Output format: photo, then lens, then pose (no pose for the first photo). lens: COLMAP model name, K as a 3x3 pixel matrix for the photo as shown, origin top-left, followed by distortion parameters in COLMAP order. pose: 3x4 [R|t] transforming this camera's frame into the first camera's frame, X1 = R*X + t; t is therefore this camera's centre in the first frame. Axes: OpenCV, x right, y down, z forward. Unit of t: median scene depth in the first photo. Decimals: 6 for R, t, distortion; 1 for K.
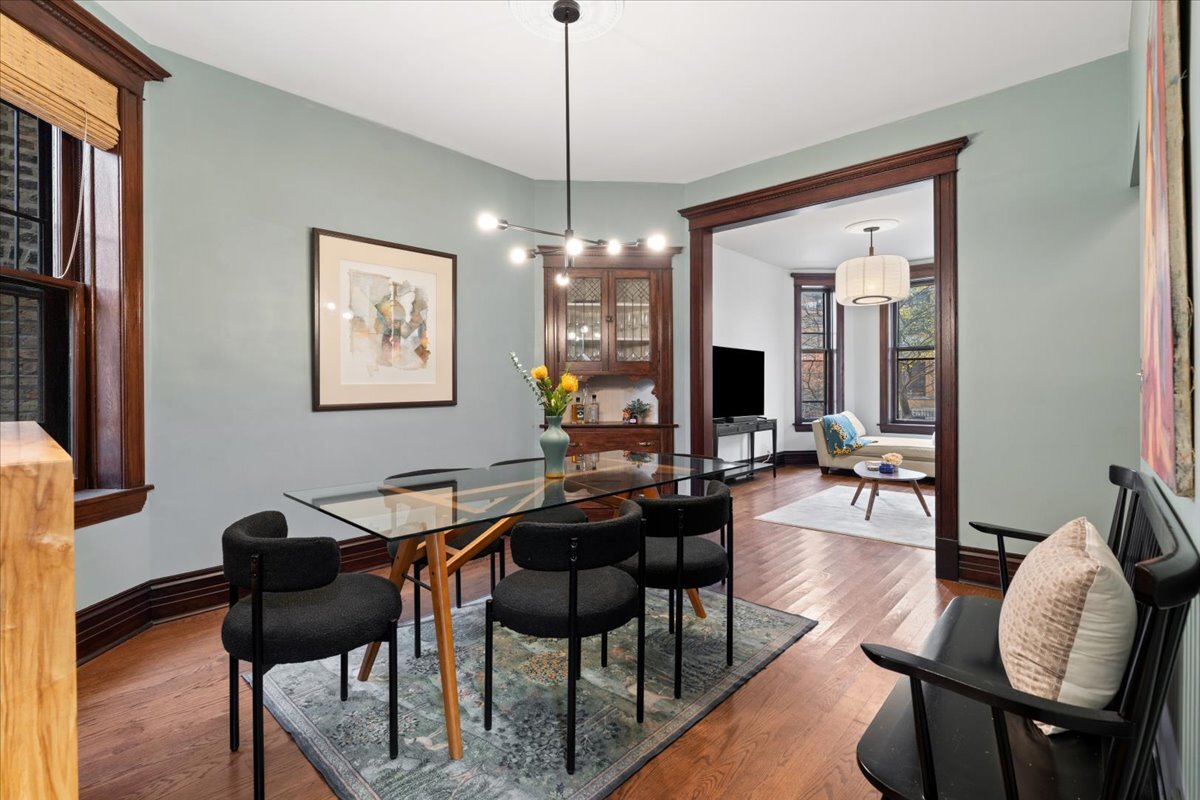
lens RADIAL K [[549.4, 0, 596.2], [0, 549.4, 388.6], [0, 0, 1]] dist [-0.002239, -0.000093]
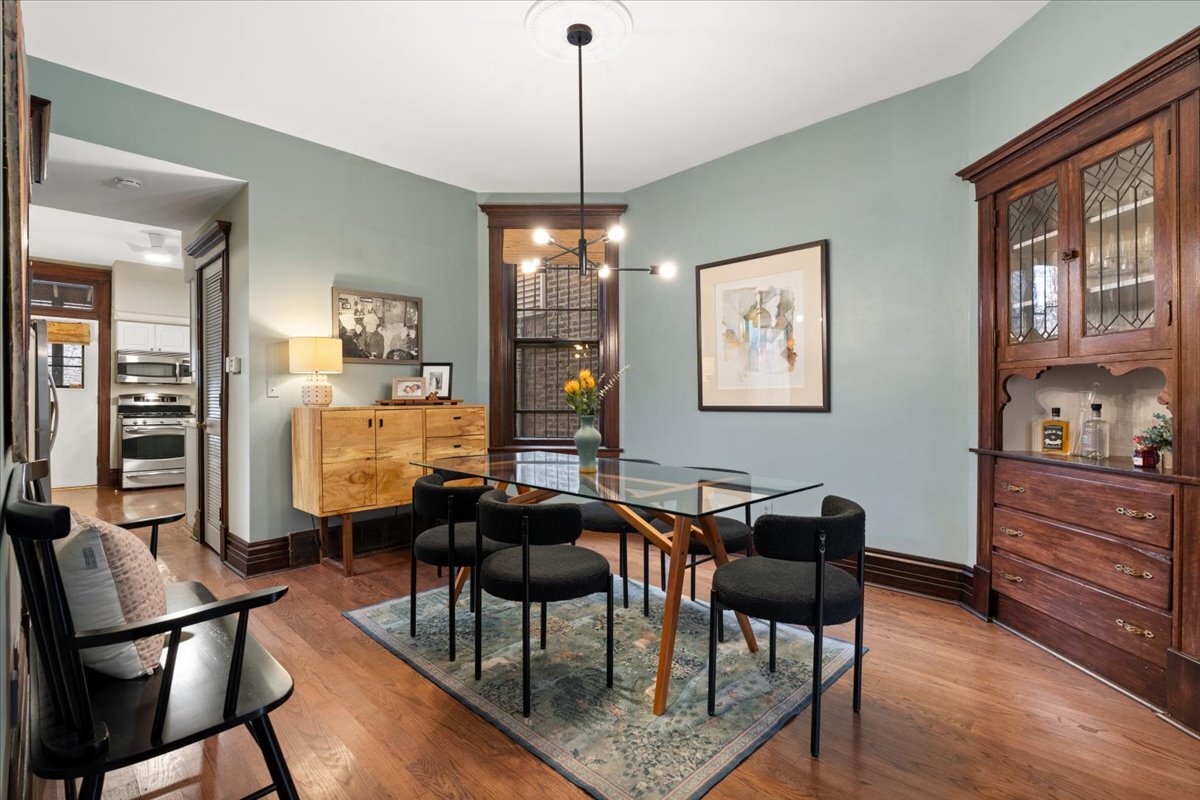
lens RADIAL K [[558.0, 0, 600.0], [0, 558.0, 400.0], [0, 0, 1]] dist [-0.002178, -0.000110]
pose [[-0.031249, 0.002194, -0.999509, 0.686752], [-0.010583, 0.999941, 0.002526, 0.014040], [0.999456, 0.010657, -0.031224, 0.718619]]
